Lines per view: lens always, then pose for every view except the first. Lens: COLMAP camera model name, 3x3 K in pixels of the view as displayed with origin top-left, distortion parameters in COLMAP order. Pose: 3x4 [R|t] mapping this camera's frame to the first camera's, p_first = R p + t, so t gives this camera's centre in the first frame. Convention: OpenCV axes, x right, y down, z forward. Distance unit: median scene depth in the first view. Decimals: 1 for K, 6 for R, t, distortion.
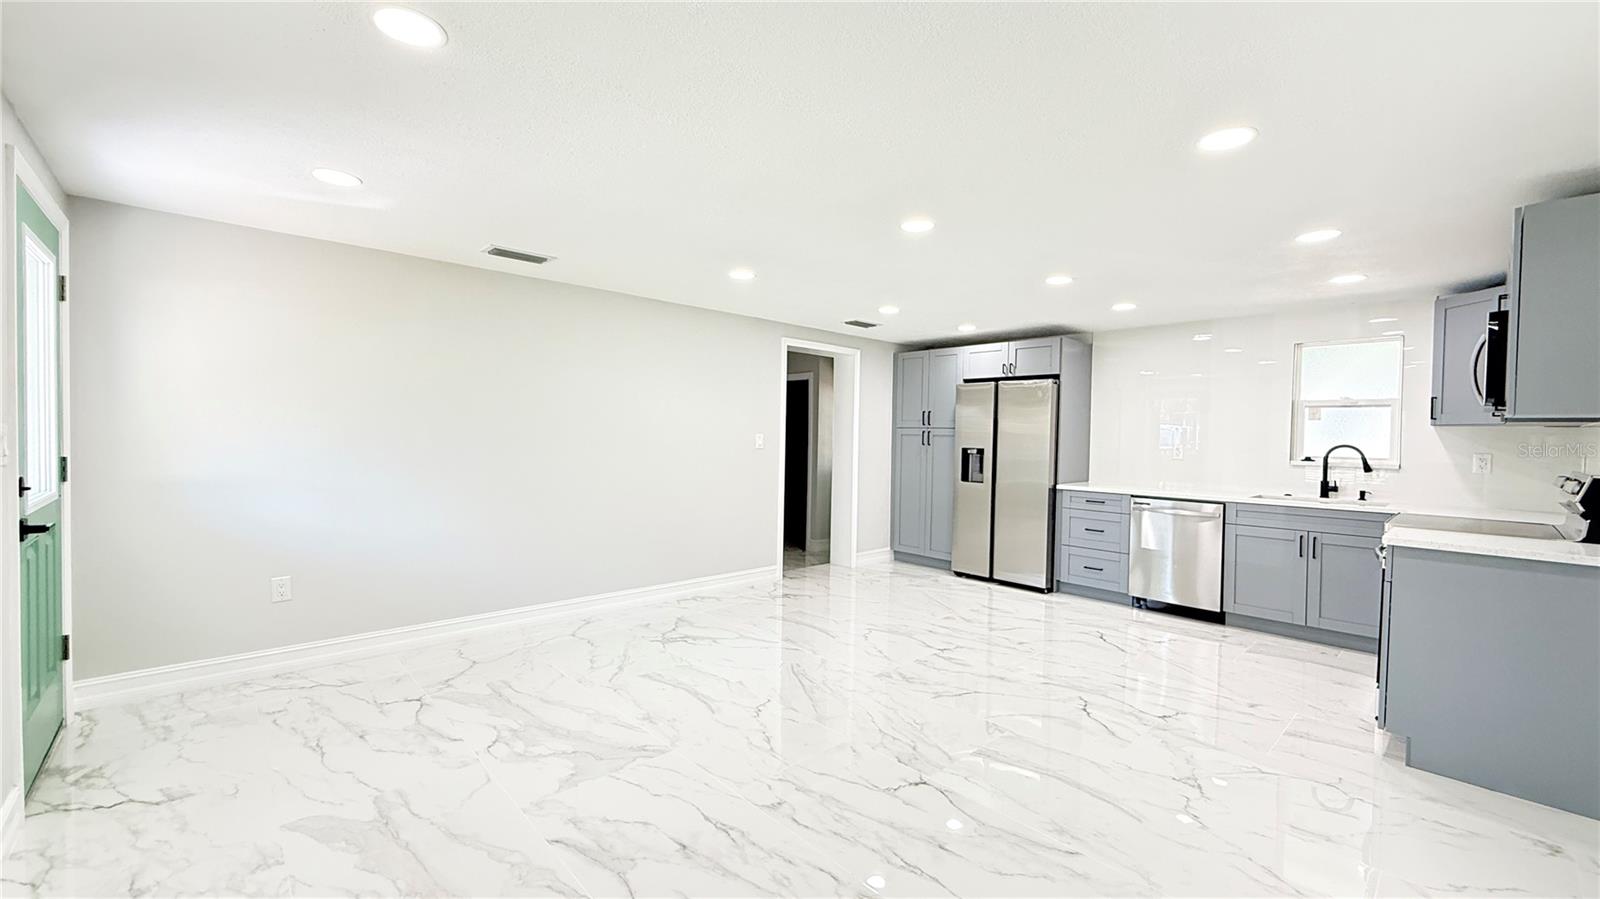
lens RADIAL K [[636.4, 0, 800.0], [0, 636.4, 449.5], [0, 0, 1]] dist [0.000205, 0.000001]
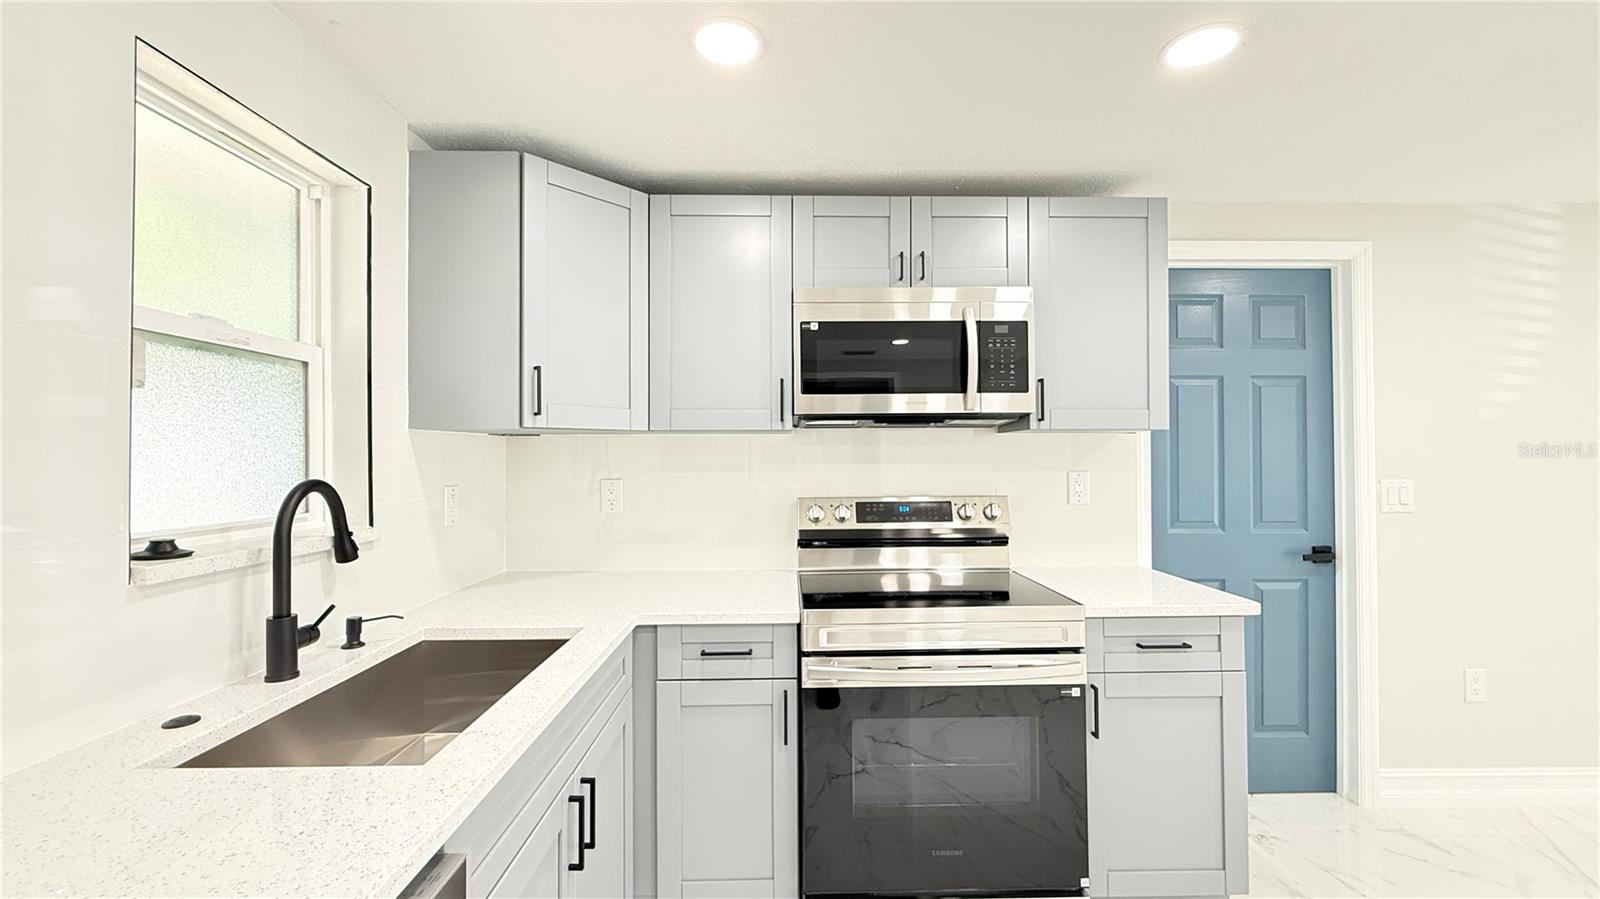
lens RADIAL K [[636.4, 0, 800.0], [0, 636.4, 449.5], [0, 0, 1]] dist [0.000205, 0.000001]
pose [[-0.742005, -0.007328, 0.670354, 0.435064], [0.007122, 0.999798, 0.018812, -0.023474], [-0.670356, 0.018733, -0.741803, 0.958900]]
